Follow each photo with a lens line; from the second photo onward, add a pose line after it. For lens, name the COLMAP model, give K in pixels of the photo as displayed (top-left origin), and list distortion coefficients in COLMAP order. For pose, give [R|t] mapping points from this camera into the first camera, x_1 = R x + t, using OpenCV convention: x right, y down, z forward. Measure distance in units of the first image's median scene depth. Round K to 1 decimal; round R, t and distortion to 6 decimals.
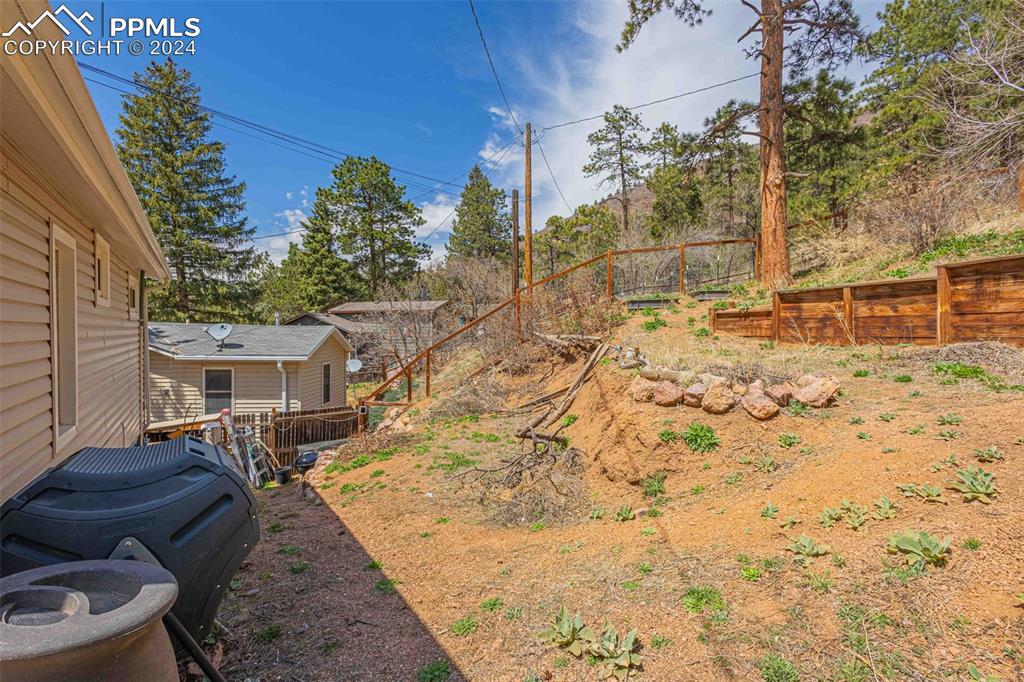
lens RADIAL K [[474.6, 0, 514.6], [0, 474.6, 343.1], [0, 0, 1]] dist [0.003259, 0.000746]
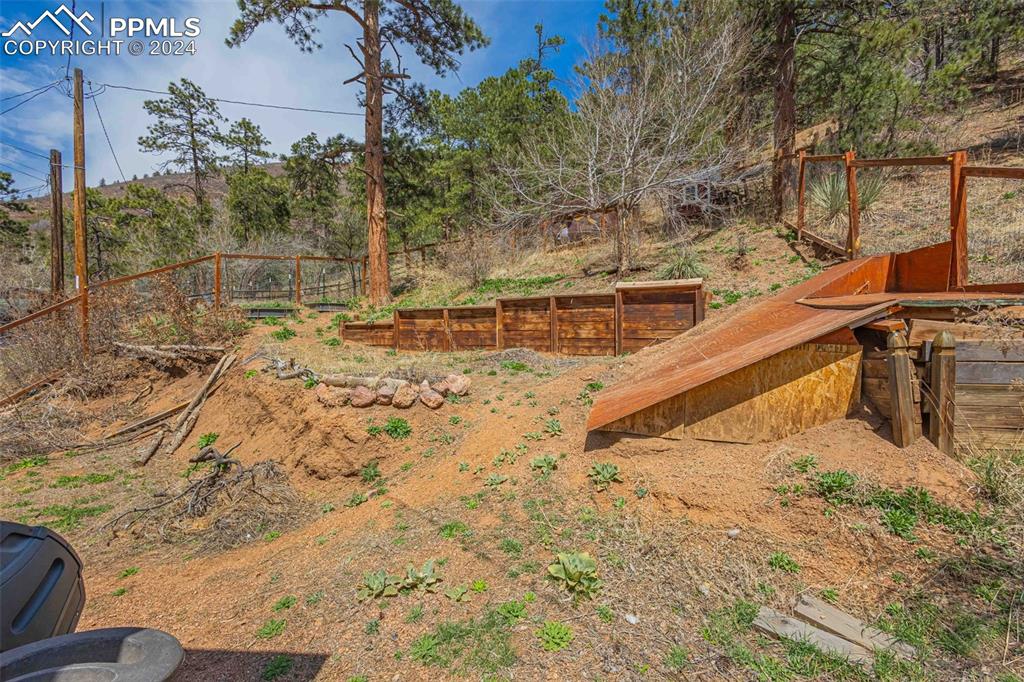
lens RADIAL K [[461.0, 0, 512.0], [0, 461.0, 341.0], [0, 0, 1]] dist [0.001568, 0.000430]
pose [[0.666983, -0.005483, 0.745053, -0.140204], [0.018391, 0.999789, -0.009107, -0.008068], [-0.744846, 0.019776, 0.666944, -0.027844]]
